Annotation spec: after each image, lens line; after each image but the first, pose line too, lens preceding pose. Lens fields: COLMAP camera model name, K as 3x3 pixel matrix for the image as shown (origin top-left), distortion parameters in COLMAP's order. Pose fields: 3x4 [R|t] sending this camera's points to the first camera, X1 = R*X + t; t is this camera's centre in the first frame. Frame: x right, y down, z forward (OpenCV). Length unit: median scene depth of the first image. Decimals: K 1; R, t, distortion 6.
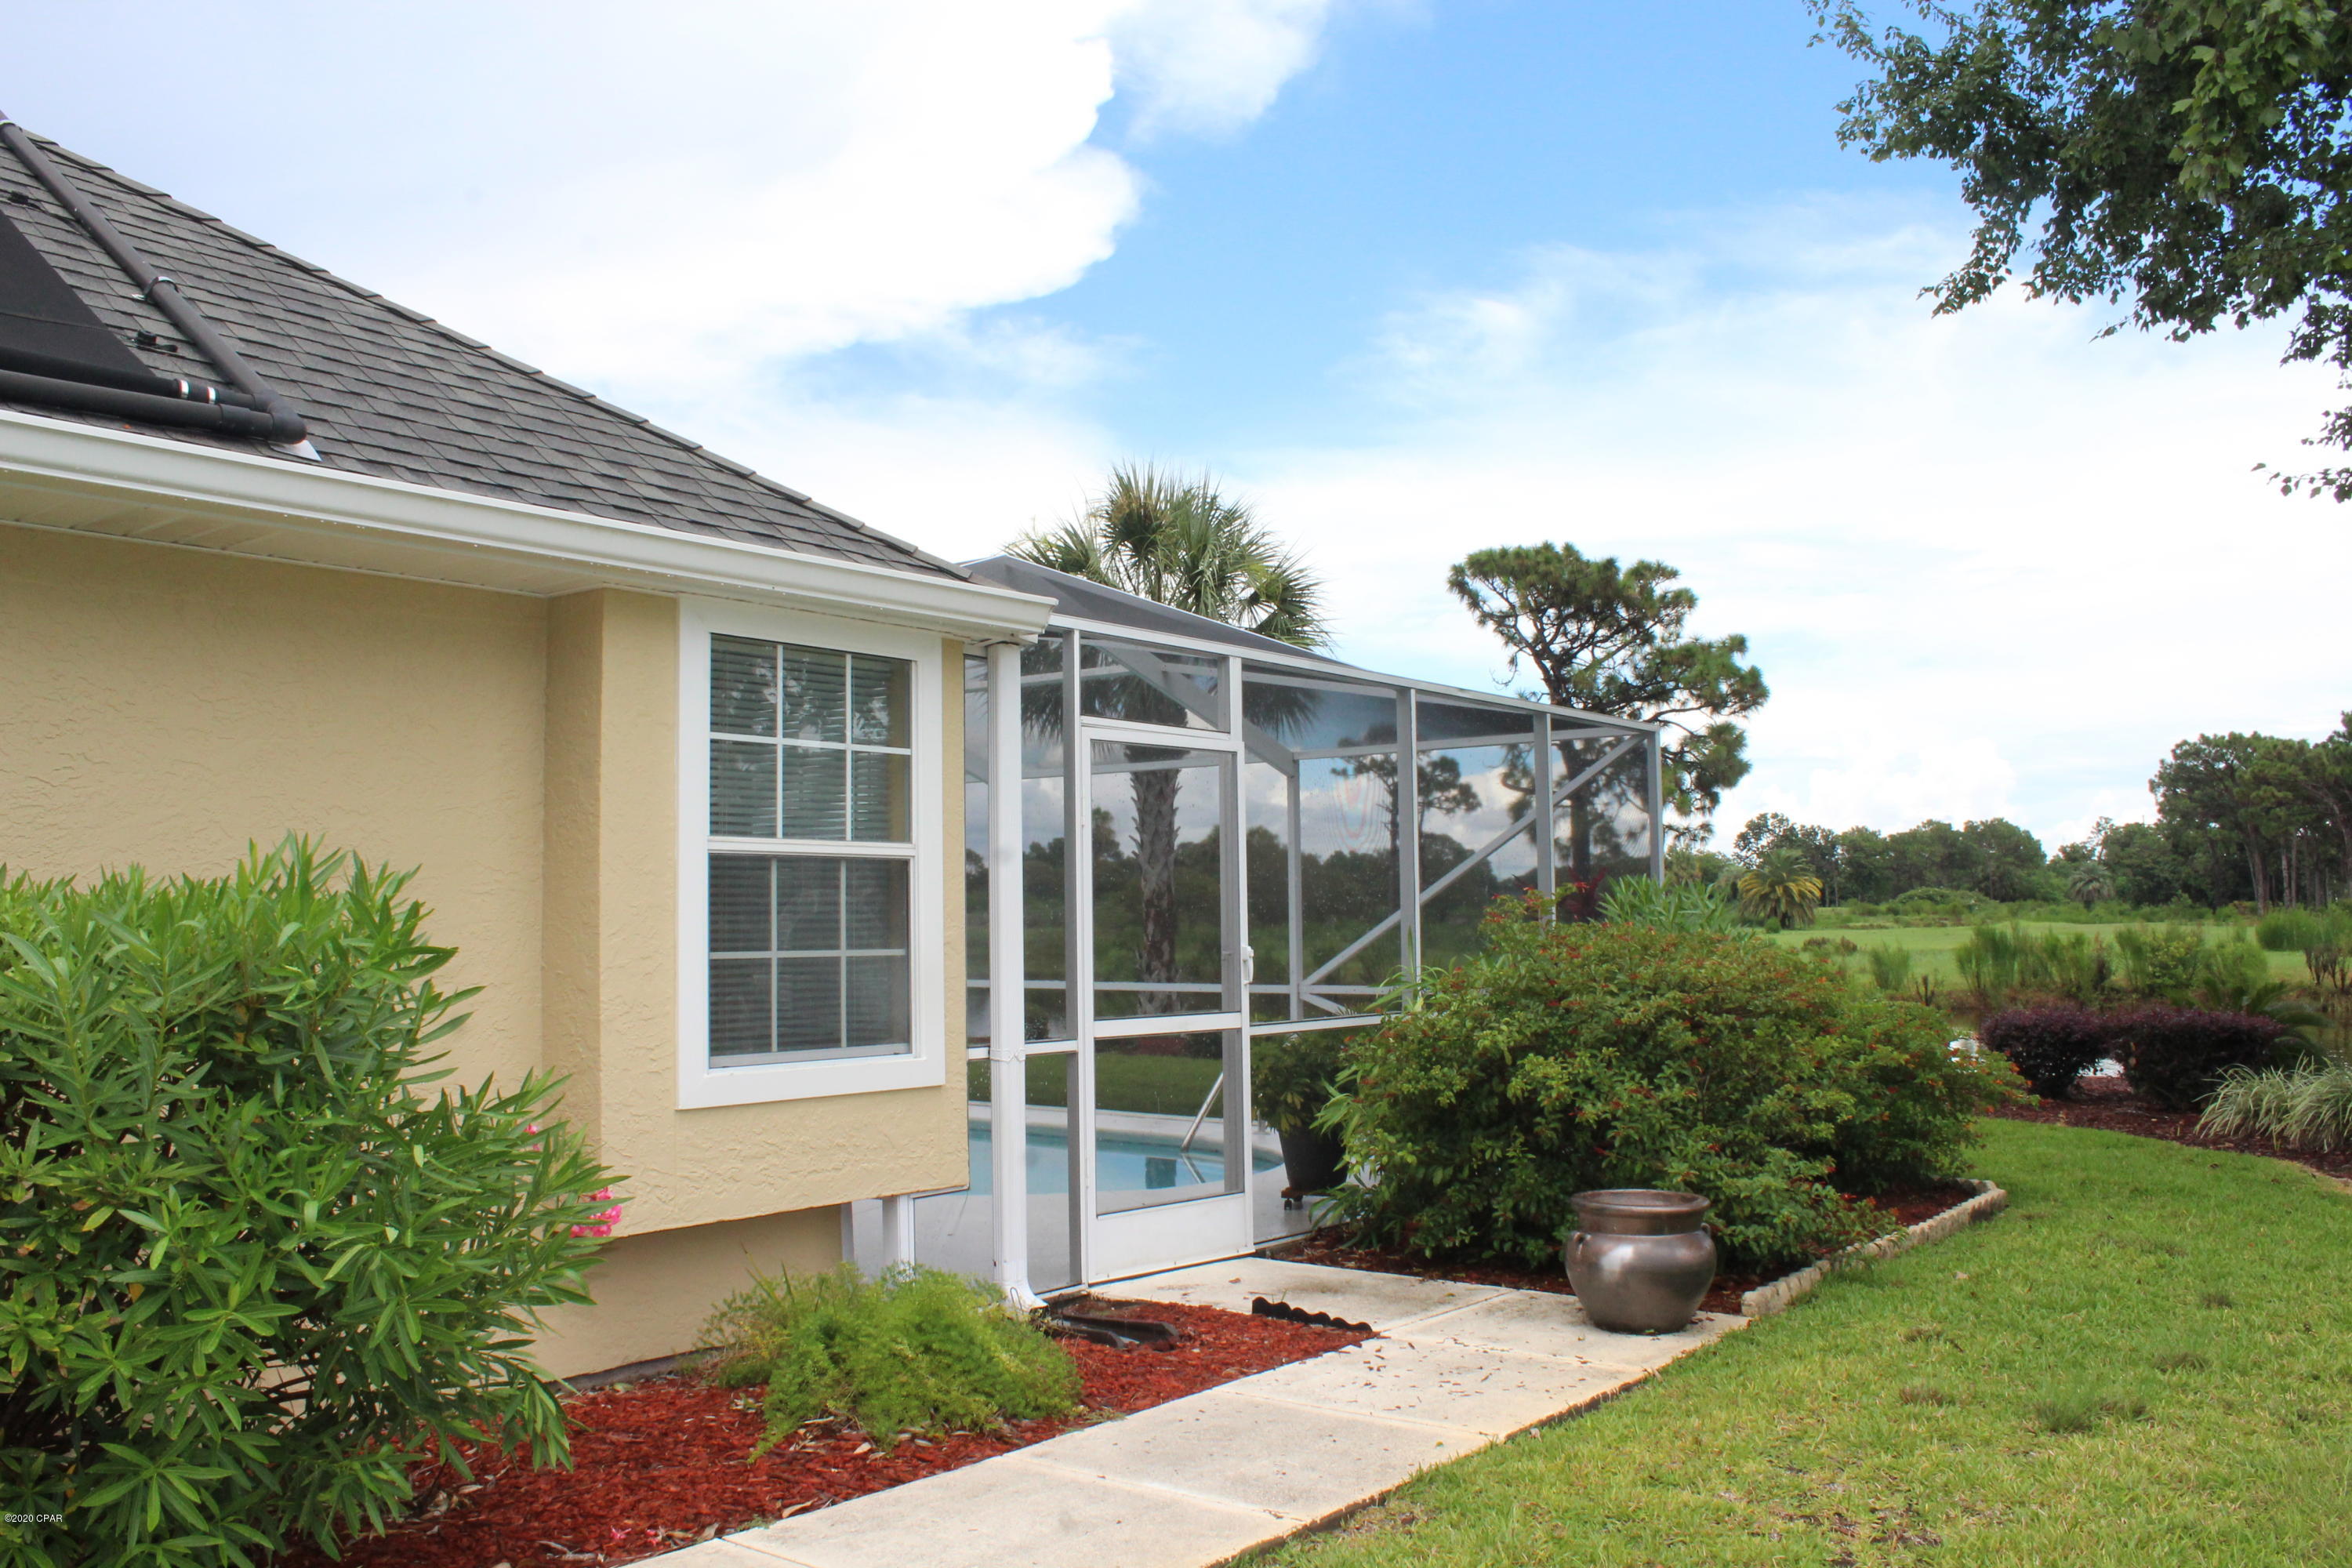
lens RADIAL K [[1934.8, 0, 1171.8], [0, 1934.8, 781.5], [0, 0, 1]] dist [-0.174935, 0.155844]
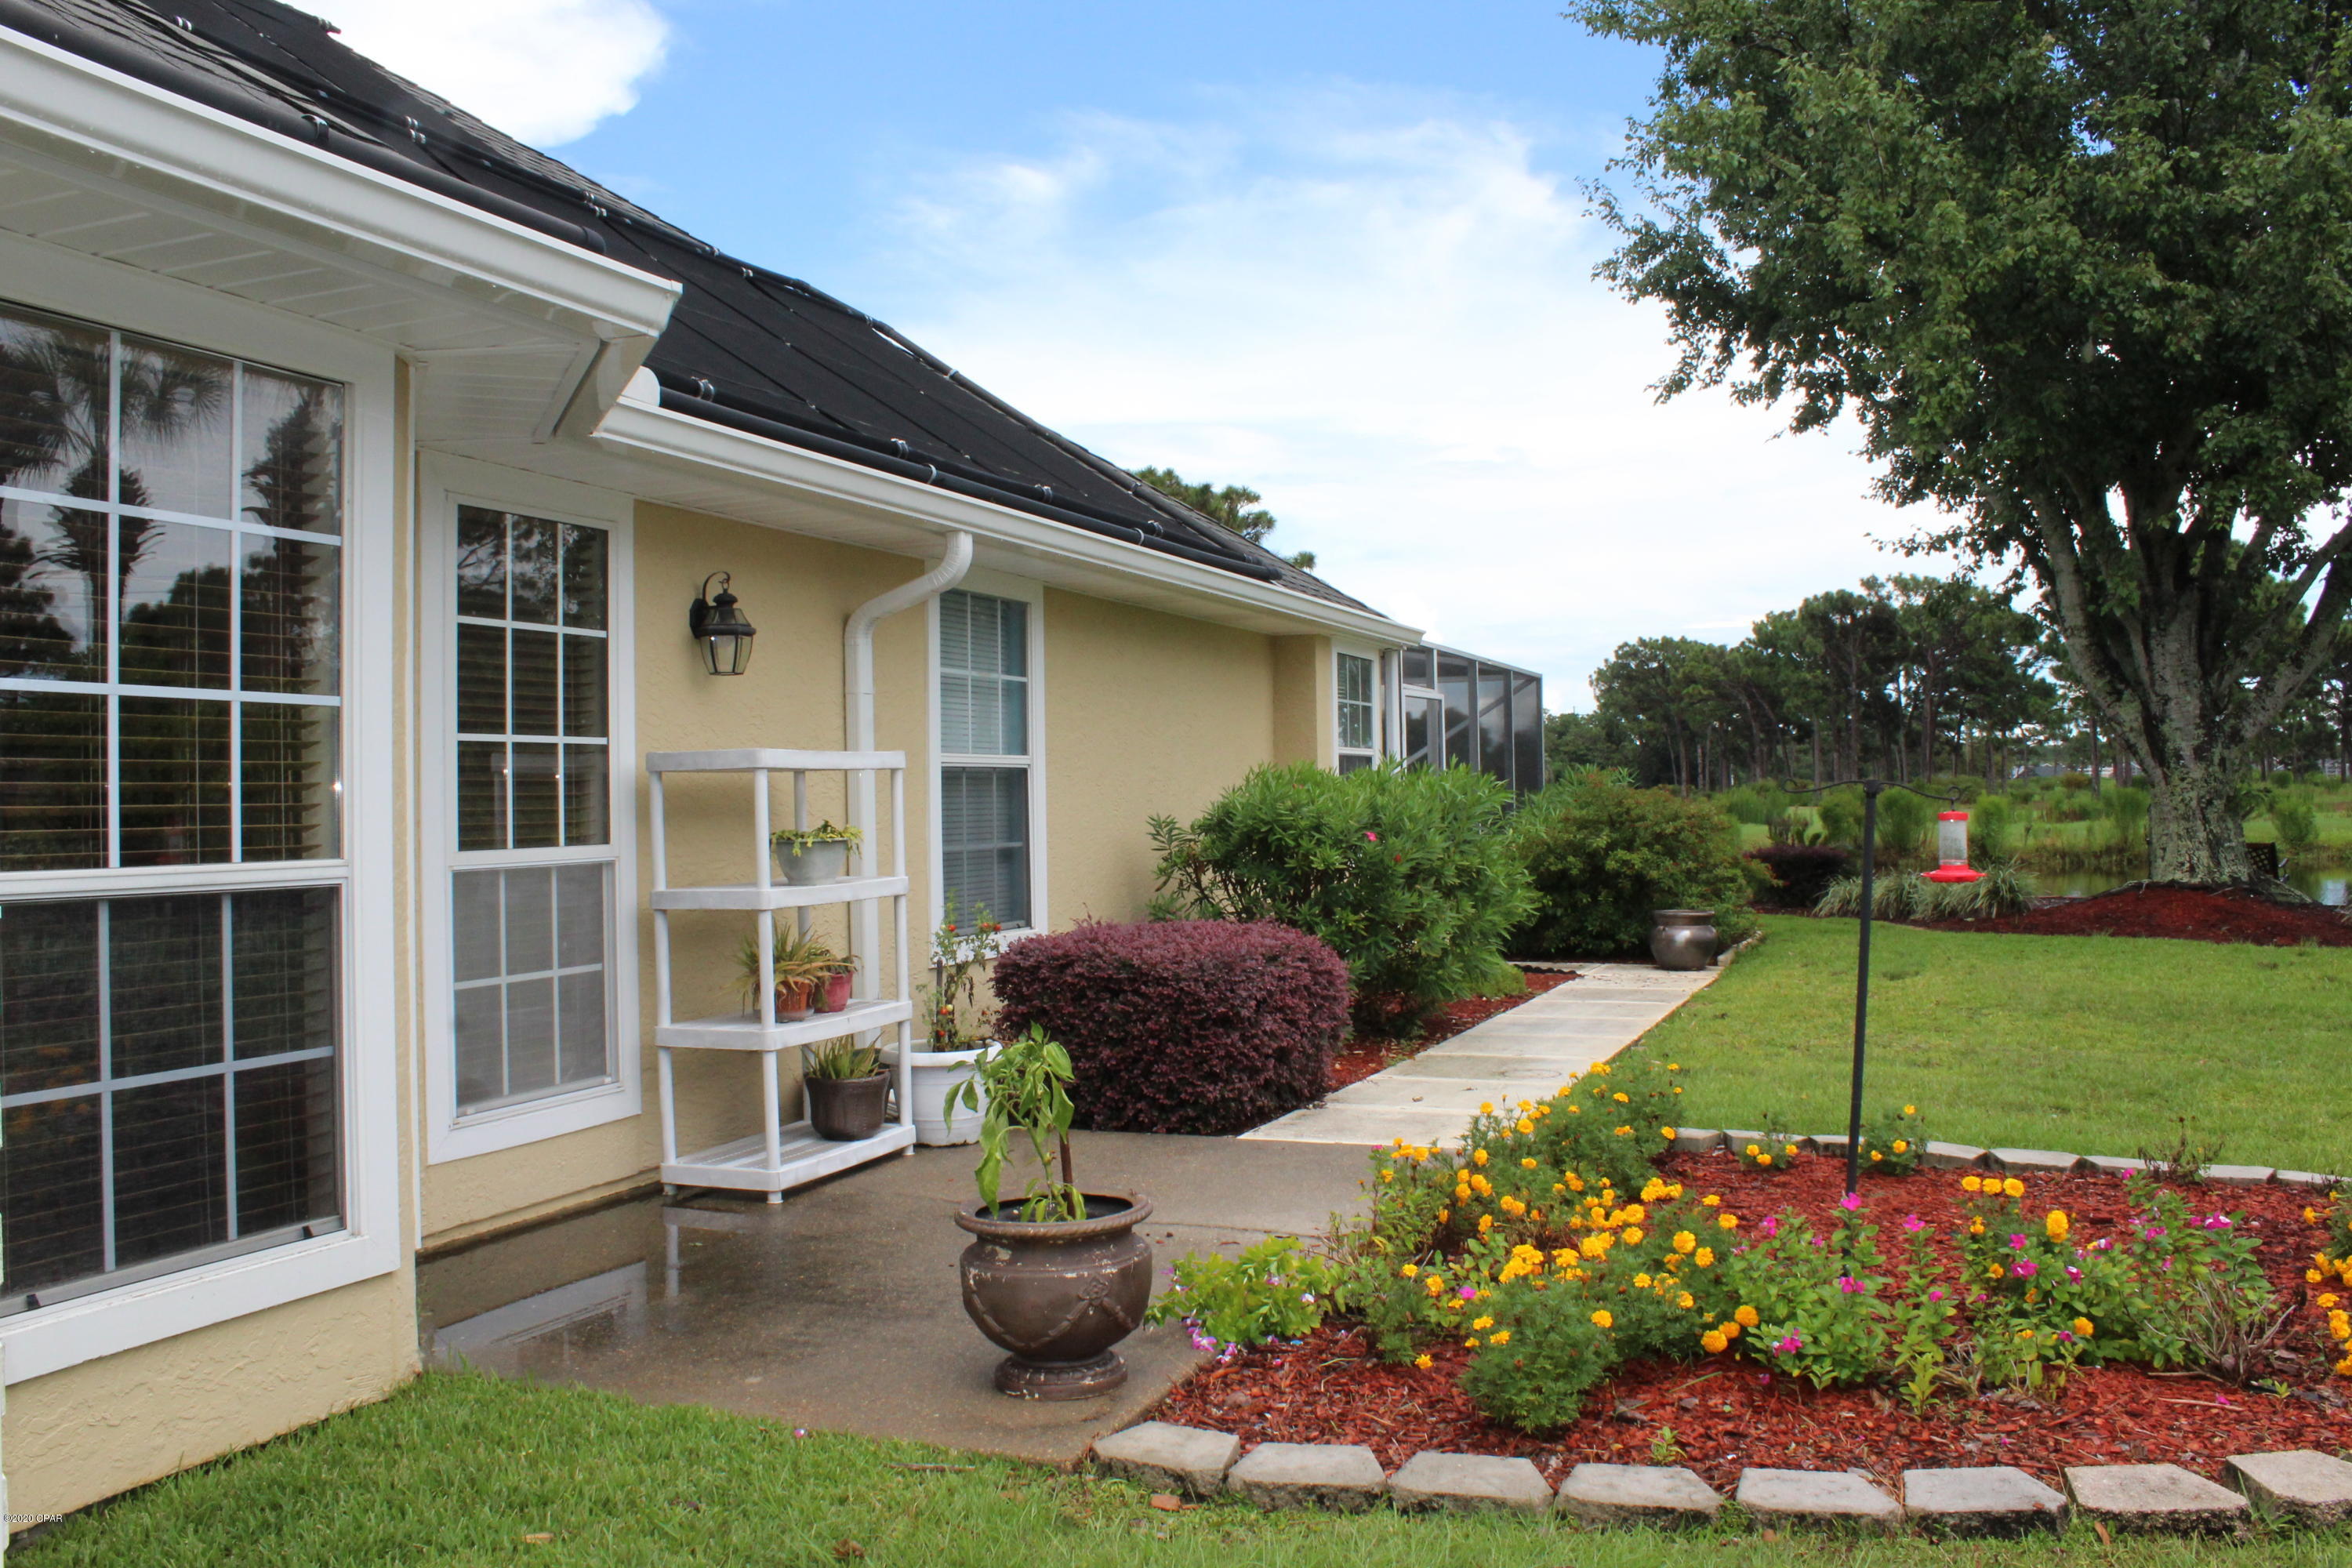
lens RADIAL K [[1934.8, 0, 1175.7], [0, 1934.8, 802.4], [0, 0, 1]] dist [-0.174935, 0.155844]
pose [[0.959945, -0.005506, 0.280133, -0.110685], [-0.014744, 0.997429, 0.070127, -0.006334], [-0.279799, -0.071448, 0.957396, -0.111877]]
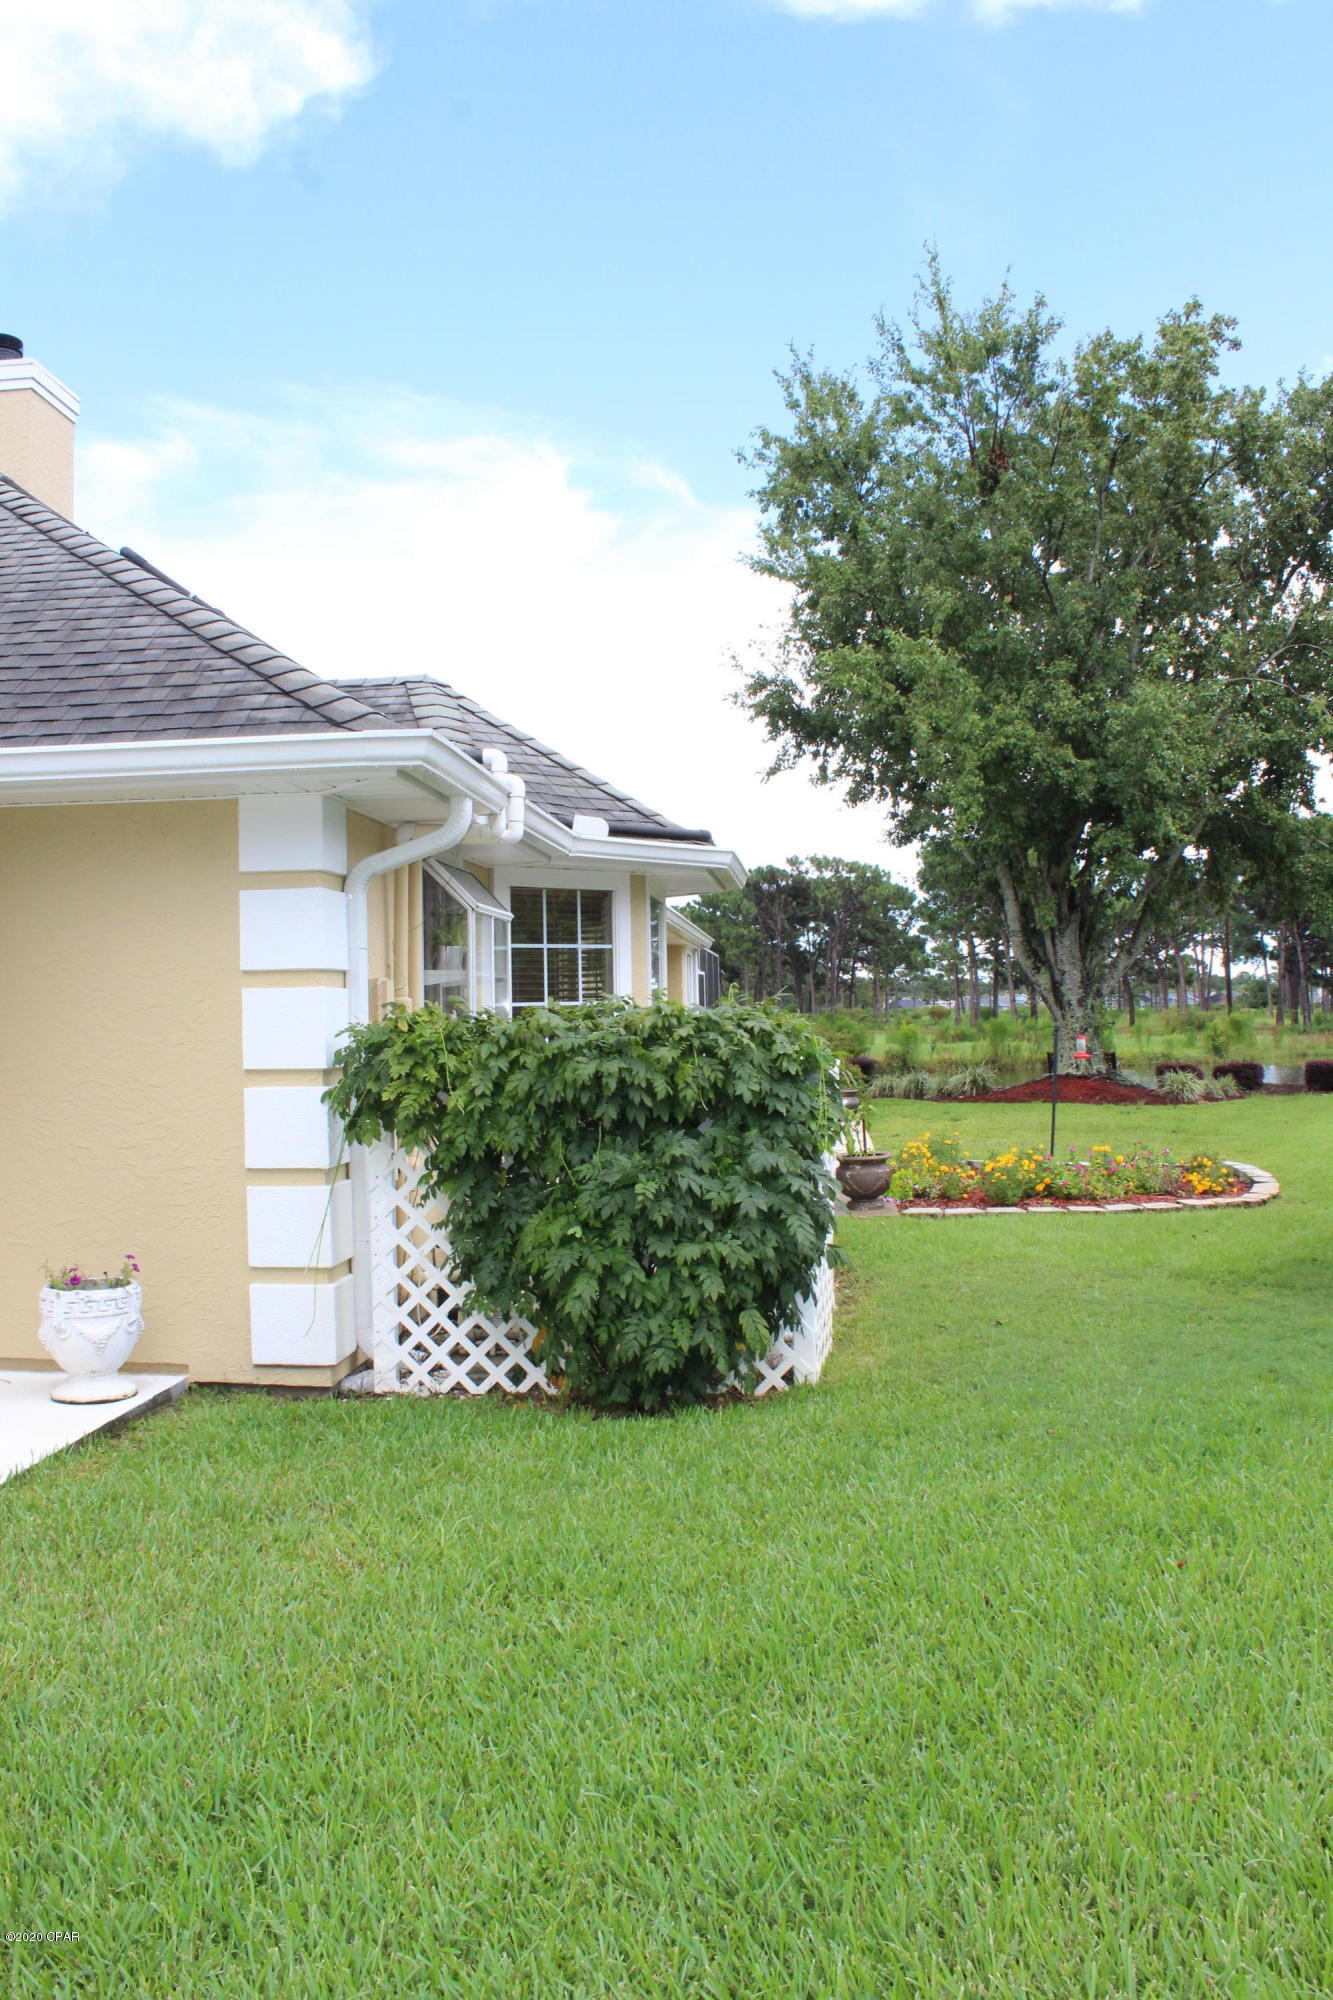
lens RADIAL K [[1645.2, 0, 675.9], [0, 1645.2, 1016.3], [0, 0, 1]] dist [-0.174935, 0.155844]
pose [[0.834917, -0.002248, 0.550371, -0.237768], [-0.033756, 0.997900, 0.055283, -0.014535], [-0.549340, -0.064735, 0.833088, -0.208397]]
